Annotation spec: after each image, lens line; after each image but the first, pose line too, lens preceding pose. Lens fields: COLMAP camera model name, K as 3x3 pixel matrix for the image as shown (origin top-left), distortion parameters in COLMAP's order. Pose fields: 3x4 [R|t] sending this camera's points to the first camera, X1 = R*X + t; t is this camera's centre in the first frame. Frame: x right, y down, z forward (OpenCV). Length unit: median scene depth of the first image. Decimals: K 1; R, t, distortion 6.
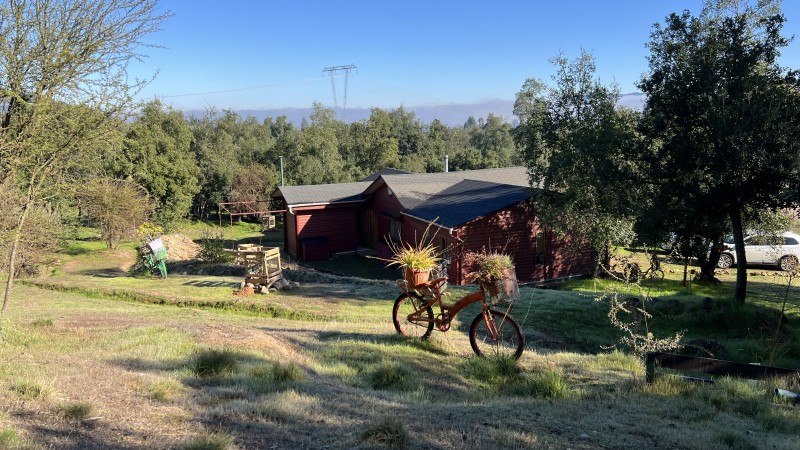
lens RADIAL K [[590.9, 0, 403.6], [0, 590.9, 227.2], [0, 0, 1]] dist [0.046878, -0.058493]
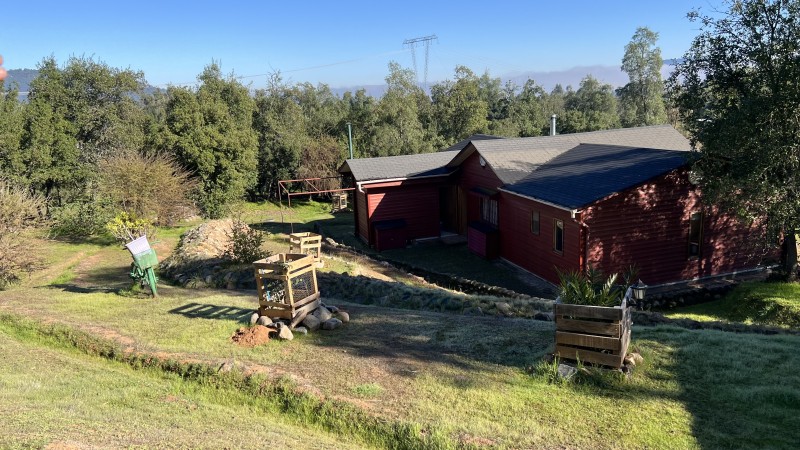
lens RADIAL K [[590.9, 0, 402.7], [0, 590.9, 232.1], [0, 0, 1]] dist [0.046878, -0.058493]
pose [[0.990220, -0.005122, -0.139417, -0.026916], [0.012083, 0.998719, 0.049130, -0.010405], [0.138987, -0.050334, 0.989014, 0.283318]]
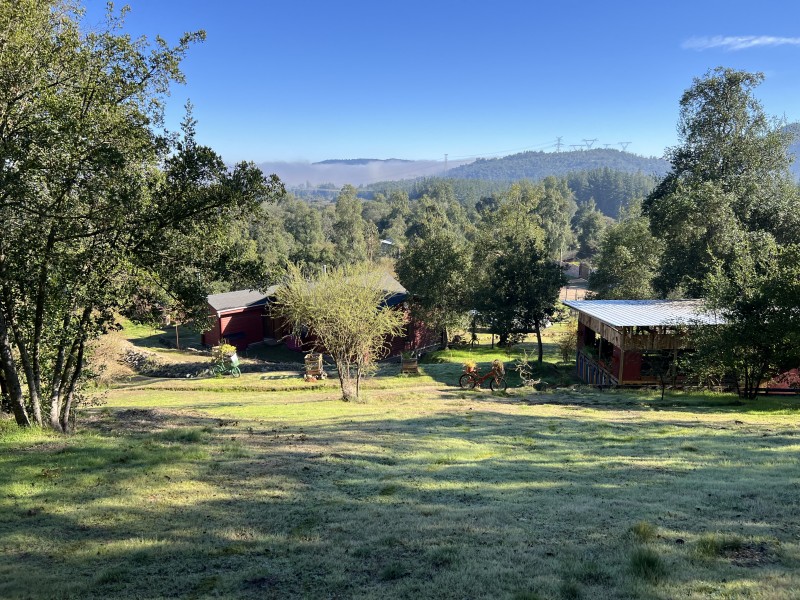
lens RADIAL K [[588.7, 0, 398.4], [0, 588.7, 301.5], [0, 0, 1]] dist [0.020798, -0.019842]
pose [[0.930942, -0.056962, 0.360698, -0.411645], [0.049521, 0.998327, 0.029846, -0.110218], [-0.361795, -0.009923, 0.932205, -0.506797]]
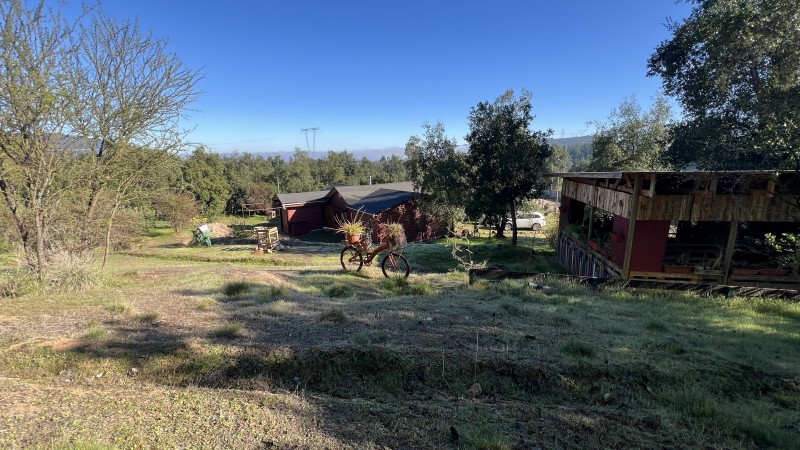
lens RADIAL K [[313.9, 0, 401.7], [0, 313.9, 224.1], [0, 0, 1]] dist [-0.010734, 0.000624]
pose [[0.985712, -0.033740, 0.165024, 0.003707], [0.028992, 0.999096, 0.031099, 0.004205], [-0.165924, -0.025870, 0.985799, 0.001116]]
